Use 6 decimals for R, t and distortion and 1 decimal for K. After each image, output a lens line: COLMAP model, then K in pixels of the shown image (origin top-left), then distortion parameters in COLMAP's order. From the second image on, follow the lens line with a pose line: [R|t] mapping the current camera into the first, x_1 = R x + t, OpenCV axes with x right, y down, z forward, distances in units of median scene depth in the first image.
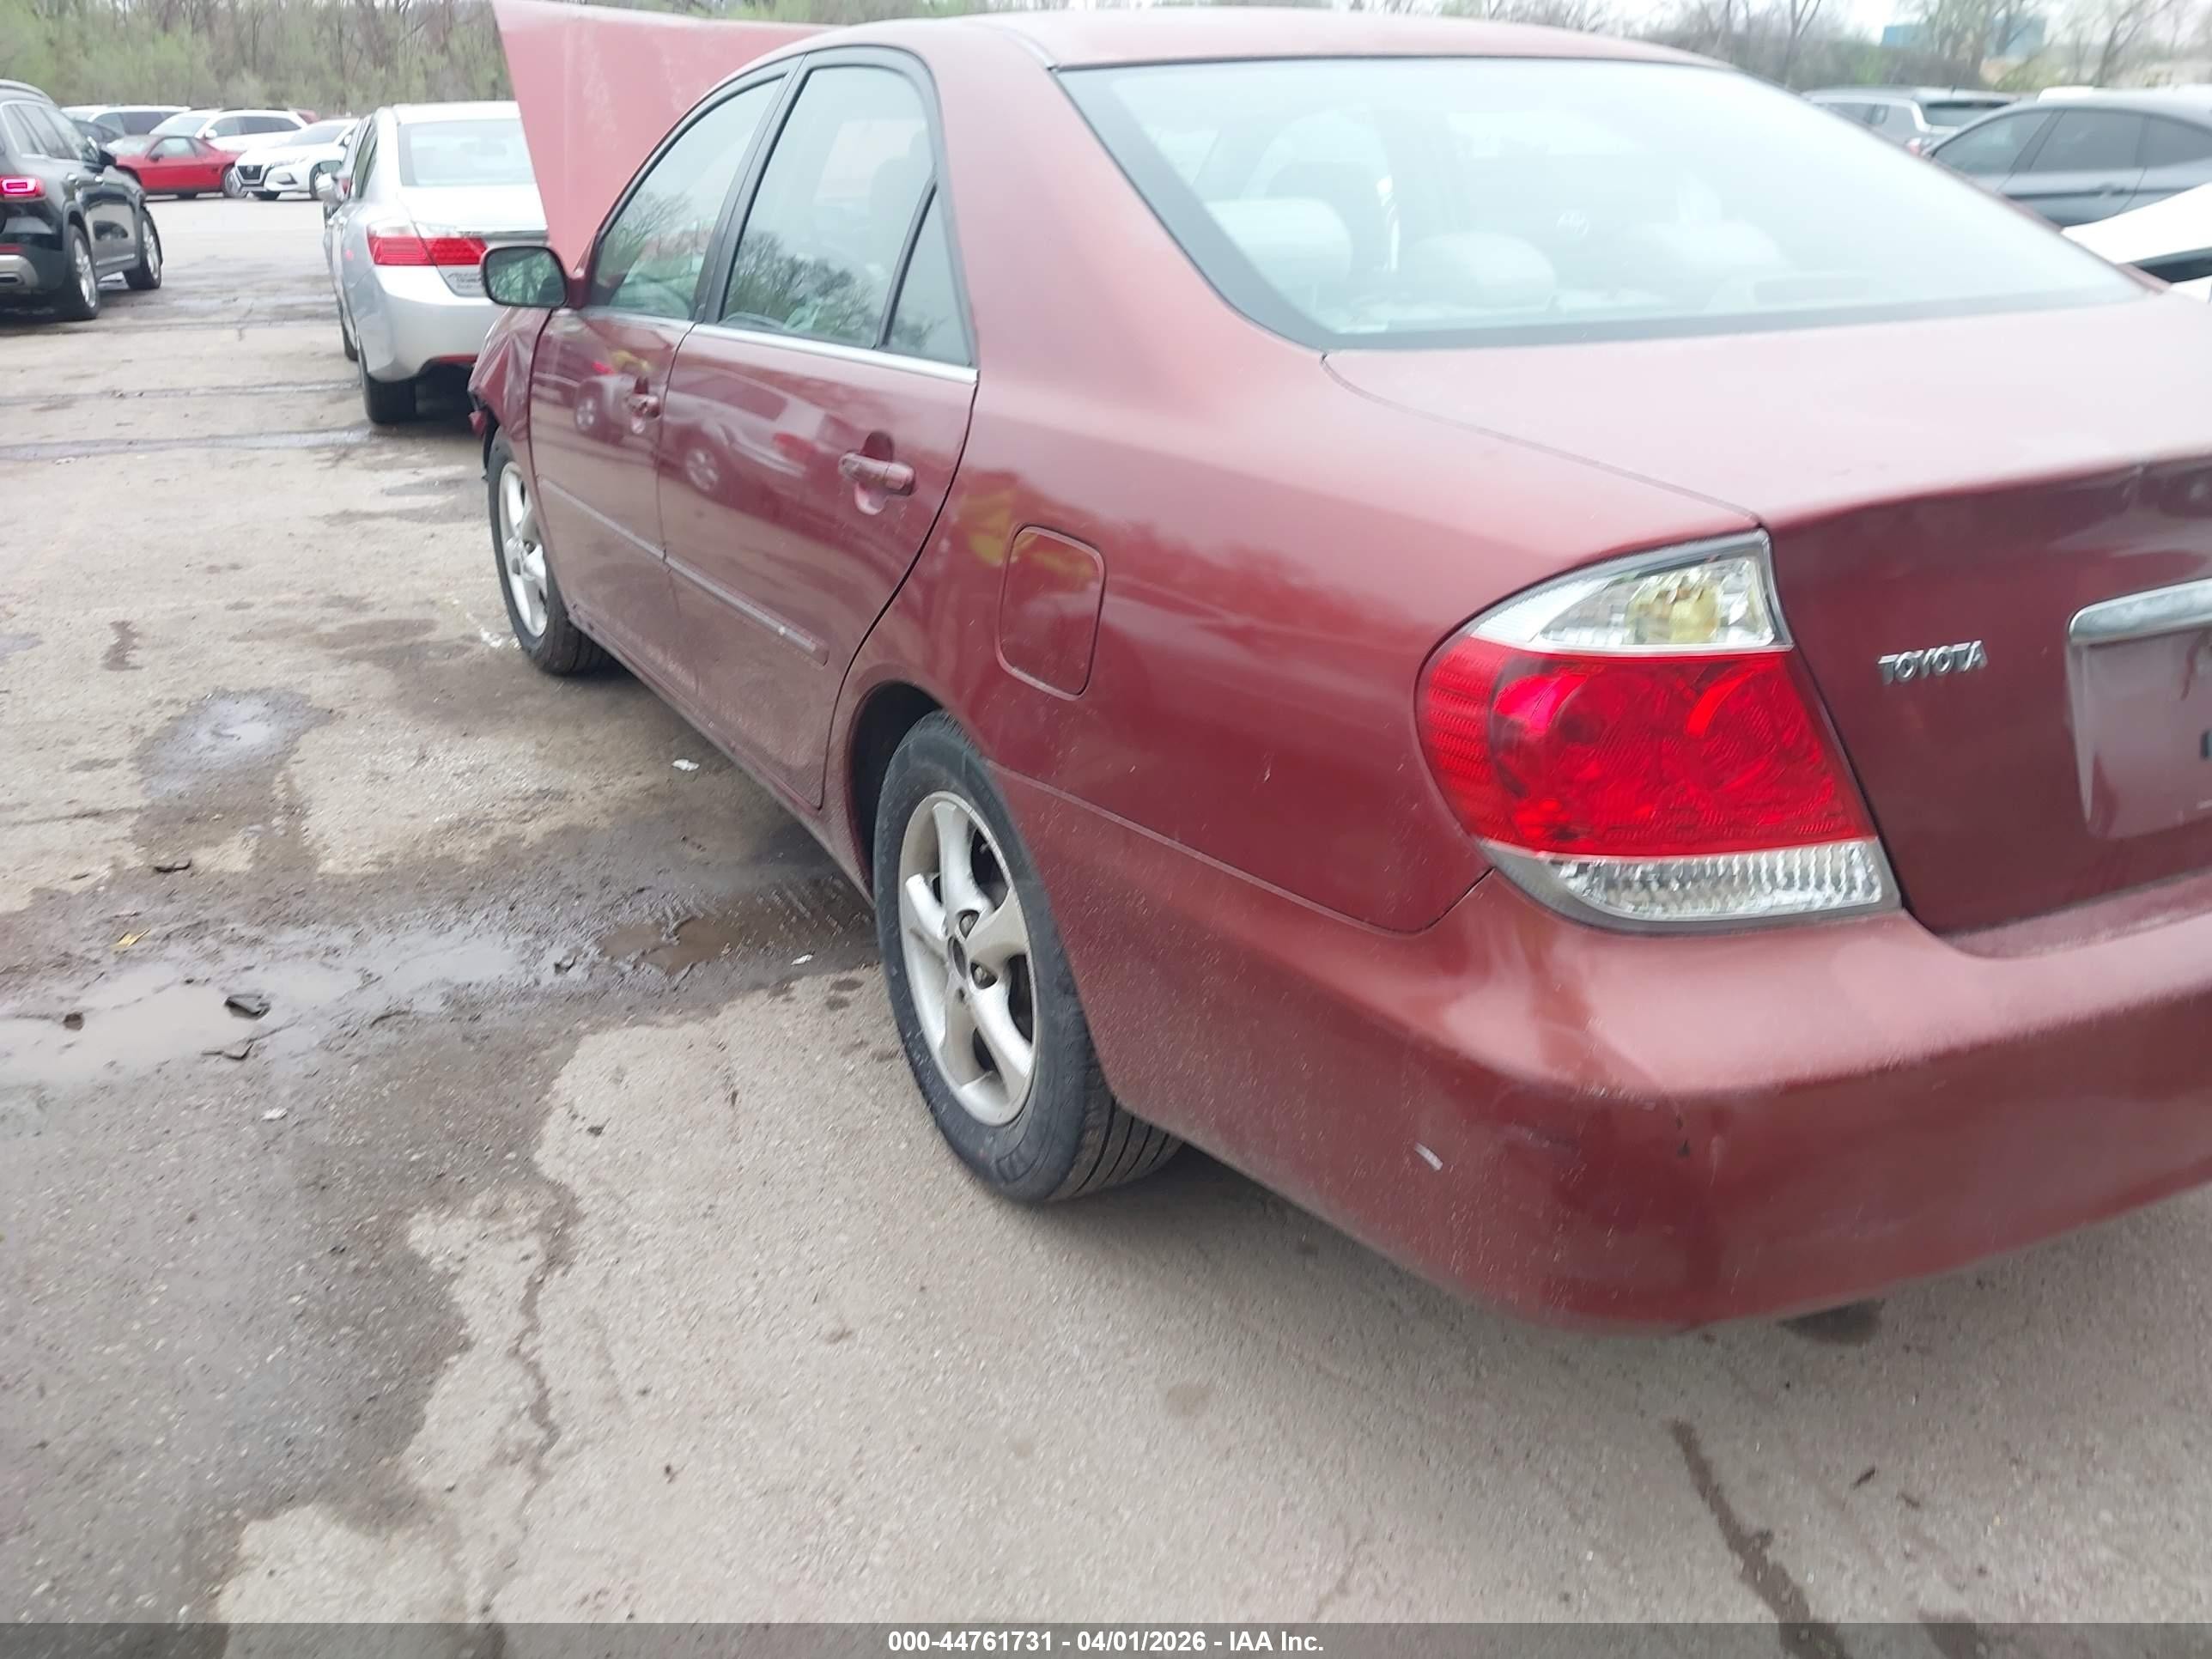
lens RADIAL K [[1727.2, 0, 1092.0], [0, 1727.2, 841.7], [0, 0, 1]] dist [0.015637, -0.029007]
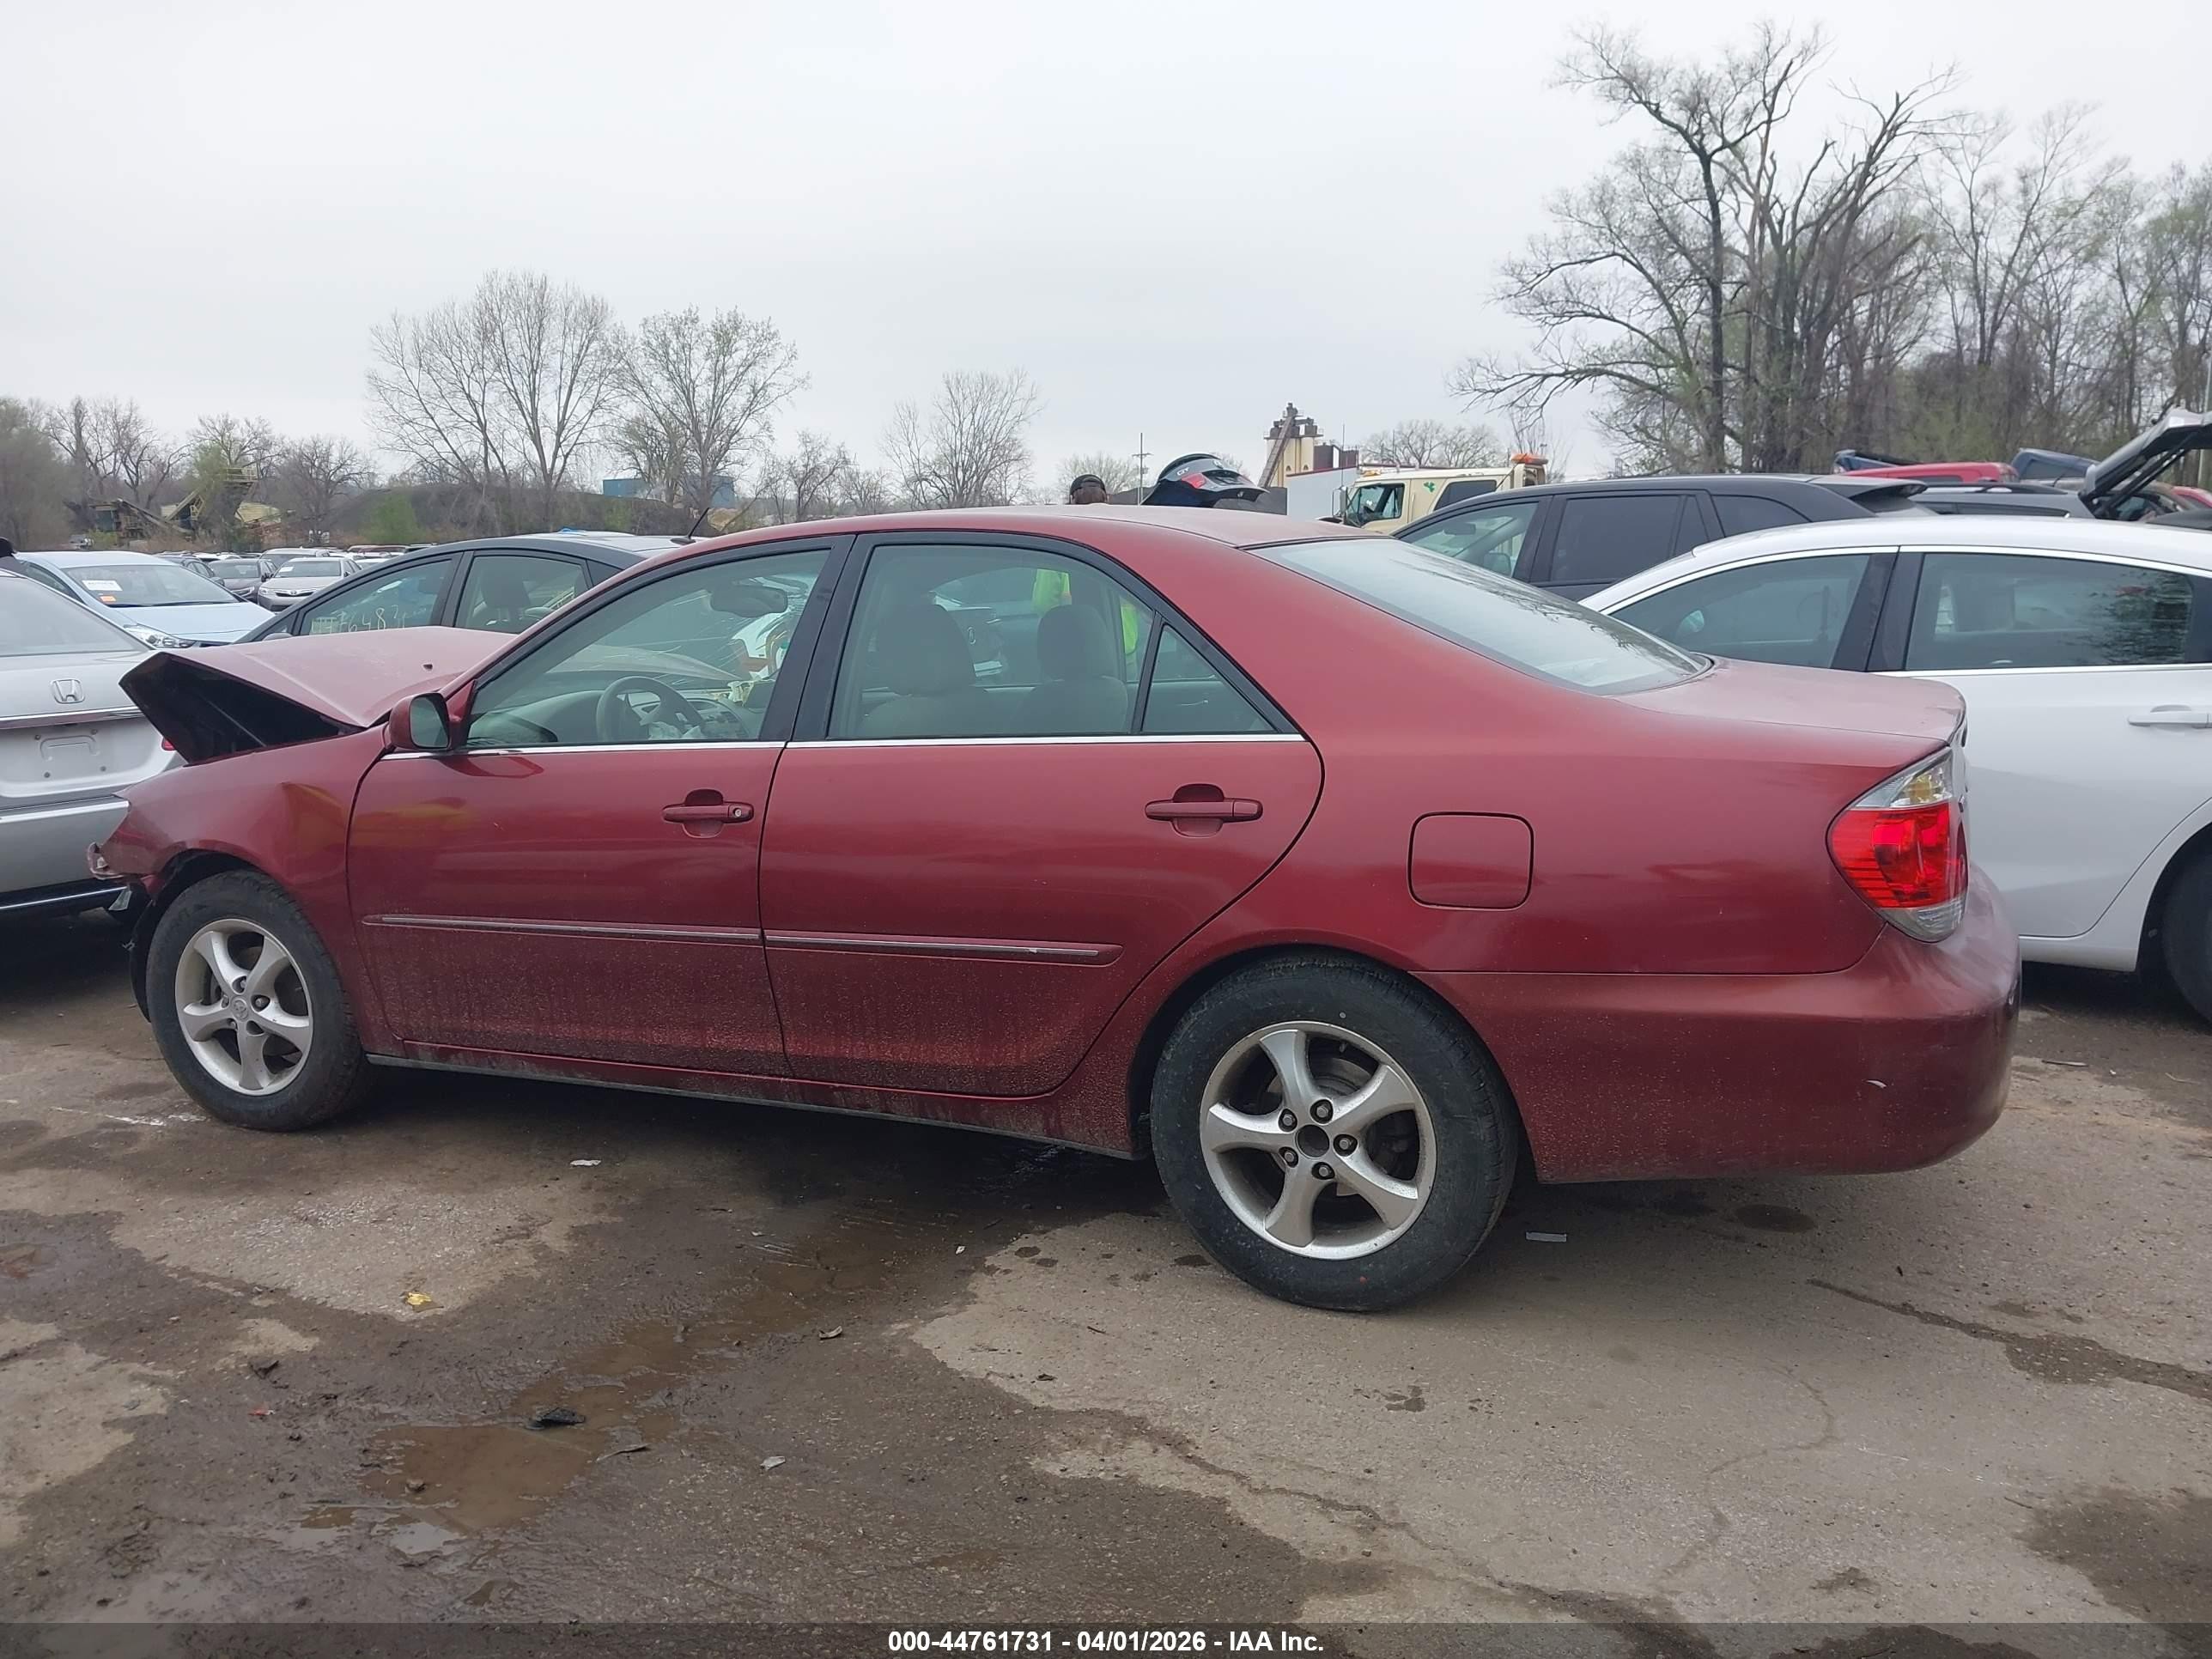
lens RADIAL K [[1727.2, 0, 1093.1], [0, 1727.2, 831.8], [0, 0, 1]] dist [0.015637, -0.029007]
pose [[0.788410, -0.104942, 0.606133, -1.078960], [0.246272, 0.956778, -0.154680, 0.000286], [-0.563702, 0.271225, 0.780178, -0.049386]]
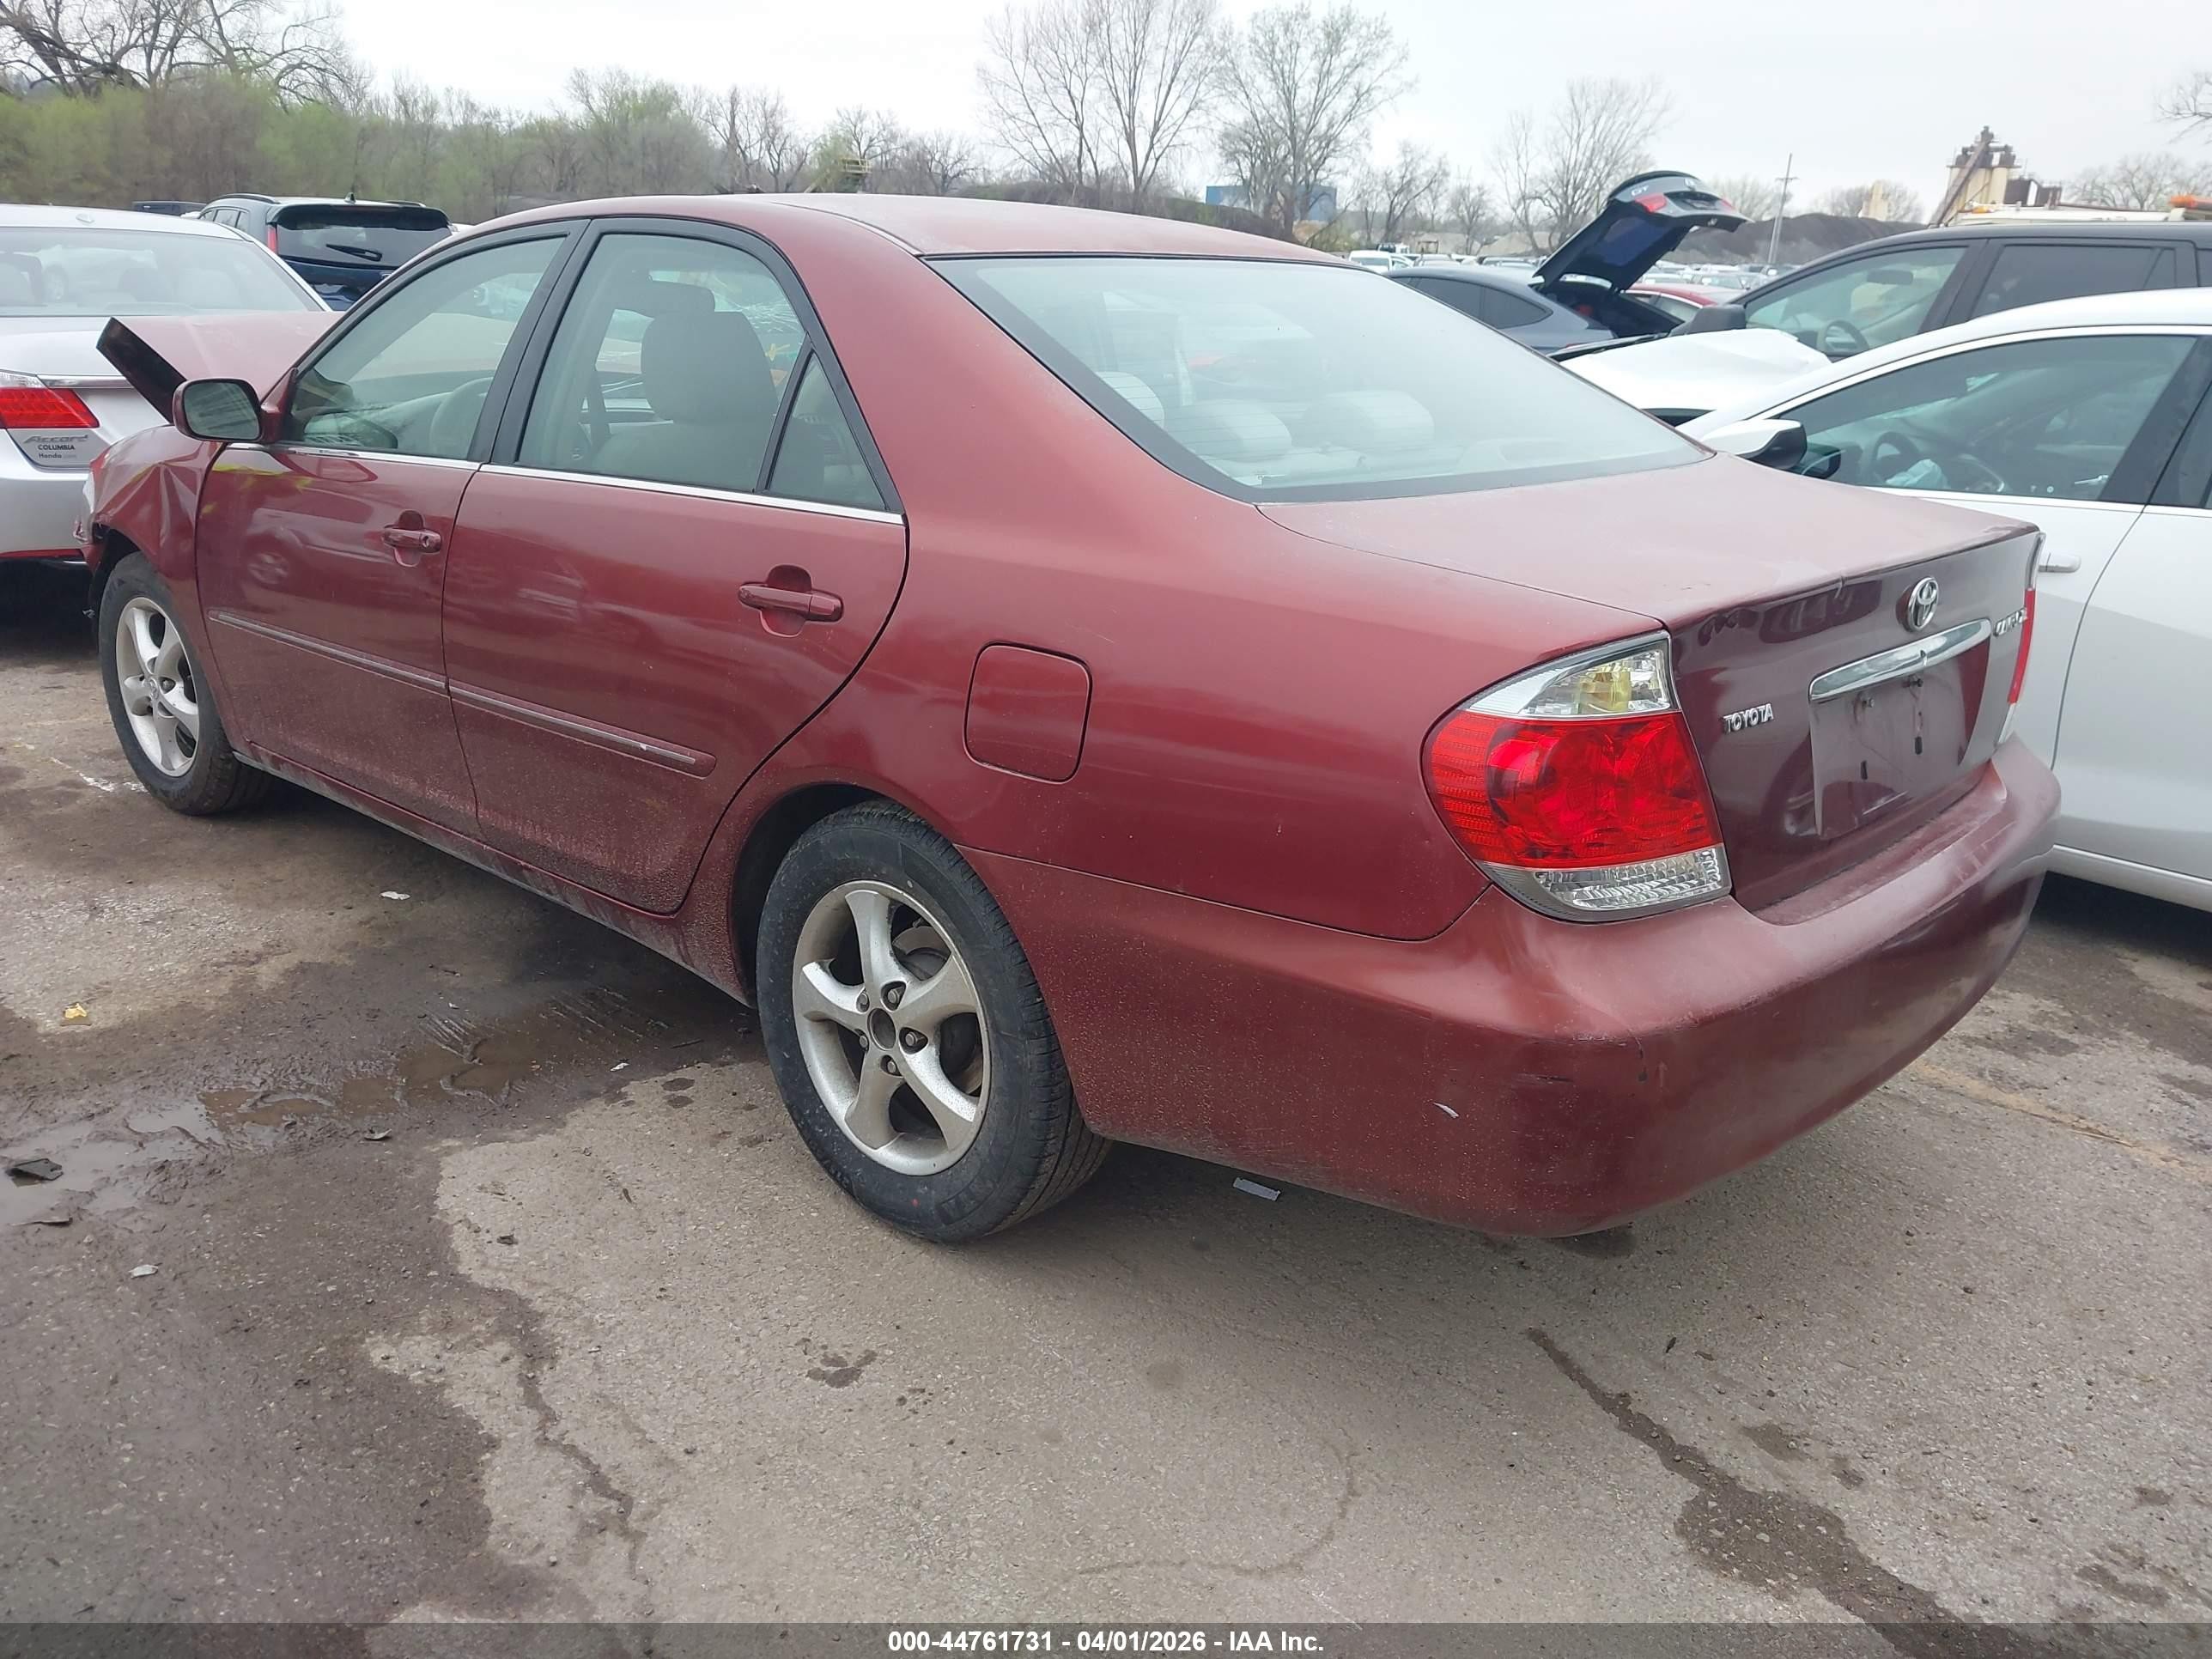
lens RADIAL K [[1727.2, 0, 1090.0], [0, 1727.2, 826.5], [0, 0, 1]] dist [0.015637, -0.029007]
pose [[0.945049, -0.061247, 0.321140, -0.315767], [0.084918, 0.994567, -0.060216, 0.016658], [-0.315707, 0.084178, 0.945115, -0.113232]]
